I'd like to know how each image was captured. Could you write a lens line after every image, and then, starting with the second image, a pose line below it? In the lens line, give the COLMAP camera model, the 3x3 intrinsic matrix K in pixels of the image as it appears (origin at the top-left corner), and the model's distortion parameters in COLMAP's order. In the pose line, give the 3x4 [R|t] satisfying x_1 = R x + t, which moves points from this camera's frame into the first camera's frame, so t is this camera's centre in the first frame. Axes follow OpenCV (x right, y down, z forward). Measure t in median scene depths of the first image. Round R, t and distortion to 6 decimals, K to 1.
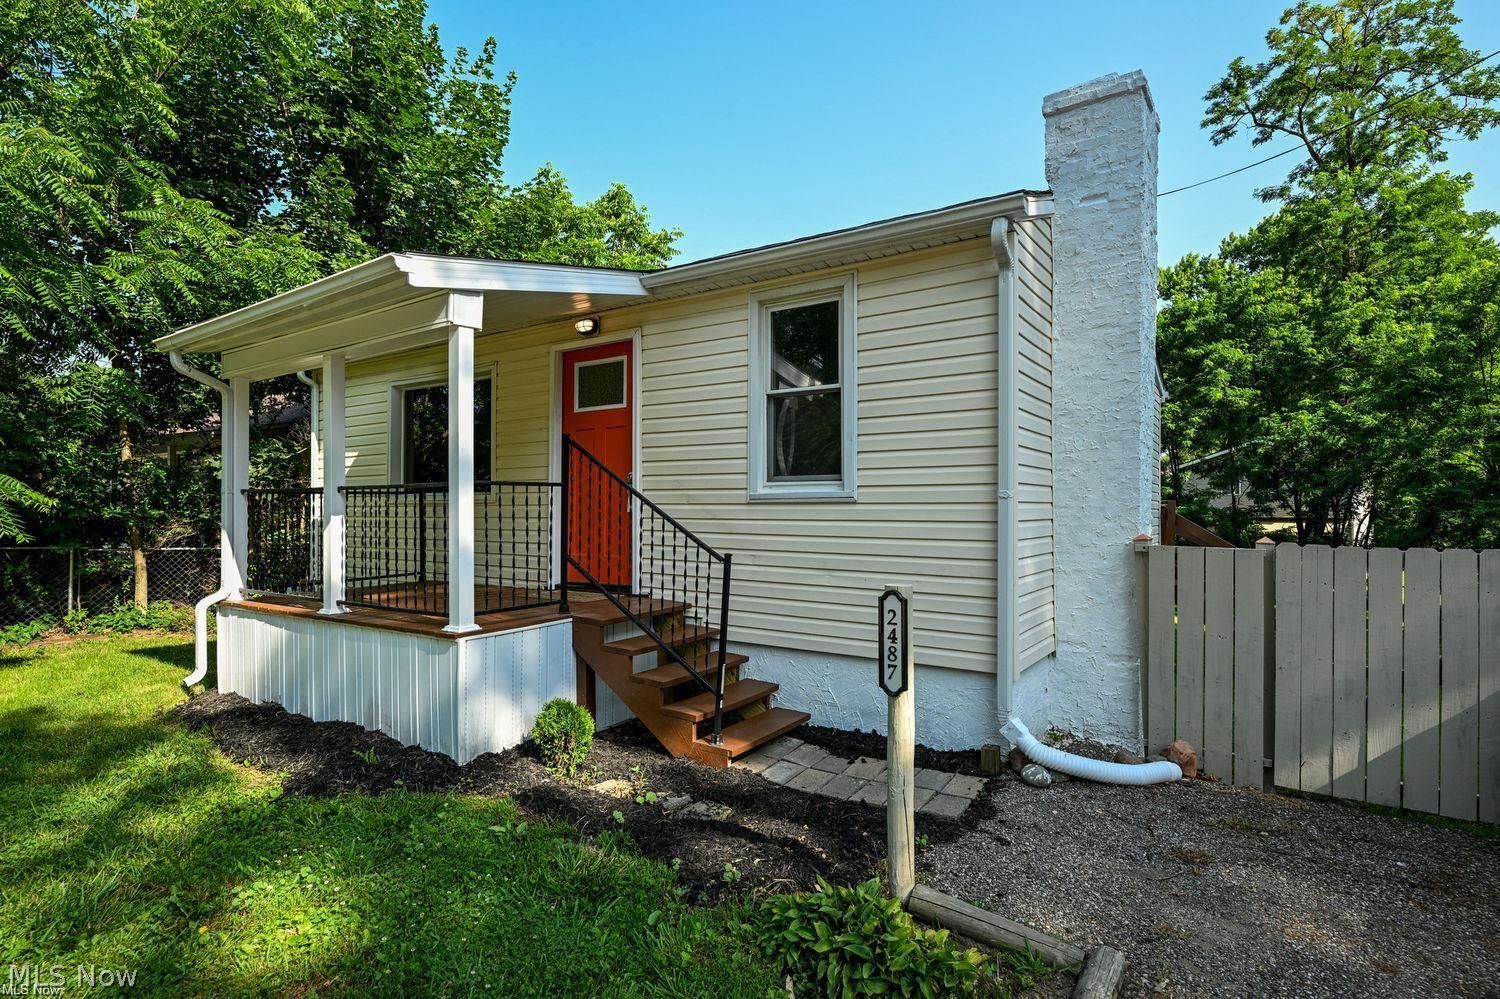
lens RADIAL K [[759.8, 0, 747.4], [0, 759.8, 495.8], [0, 0, 1]] dist [0.000249, 0.000923]
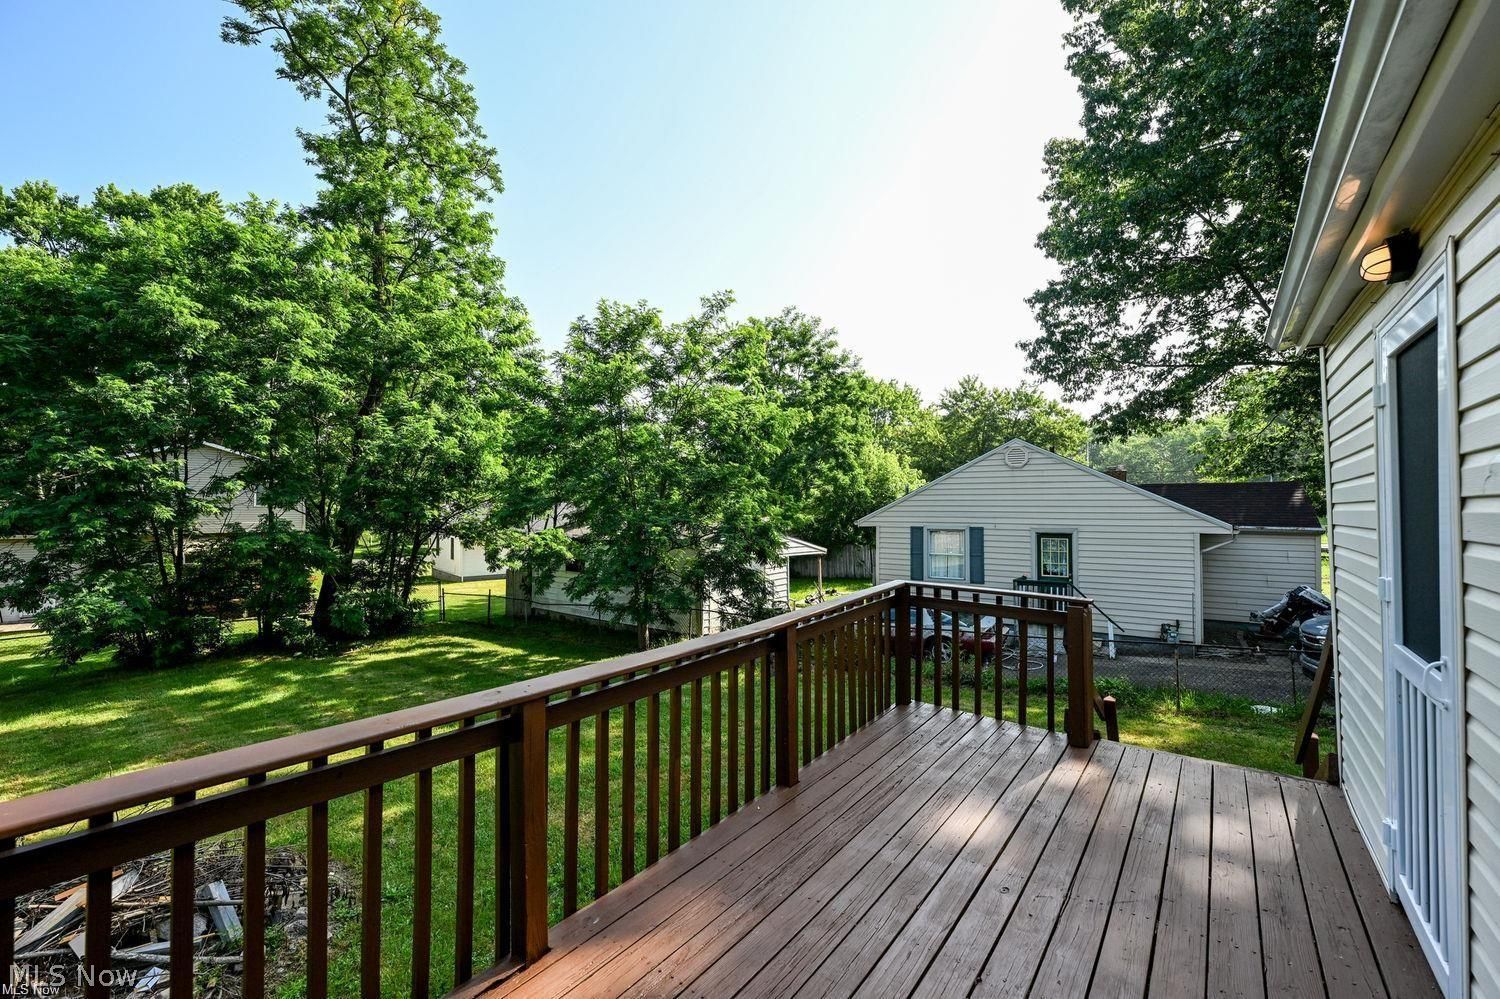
lens RADIAL K [[606.4, 0, 750.0], [0, 606.4, 499.5], [0, 0, 1]] dist [0.000967, 0.000021]
pose [[0.082325, 0.012746, 0.996524, 0.340804], [-0.017350, 0.999785, -0.011354, -0.065526], [-0.996455, -0.016355, 0.082528, 2.053900]]
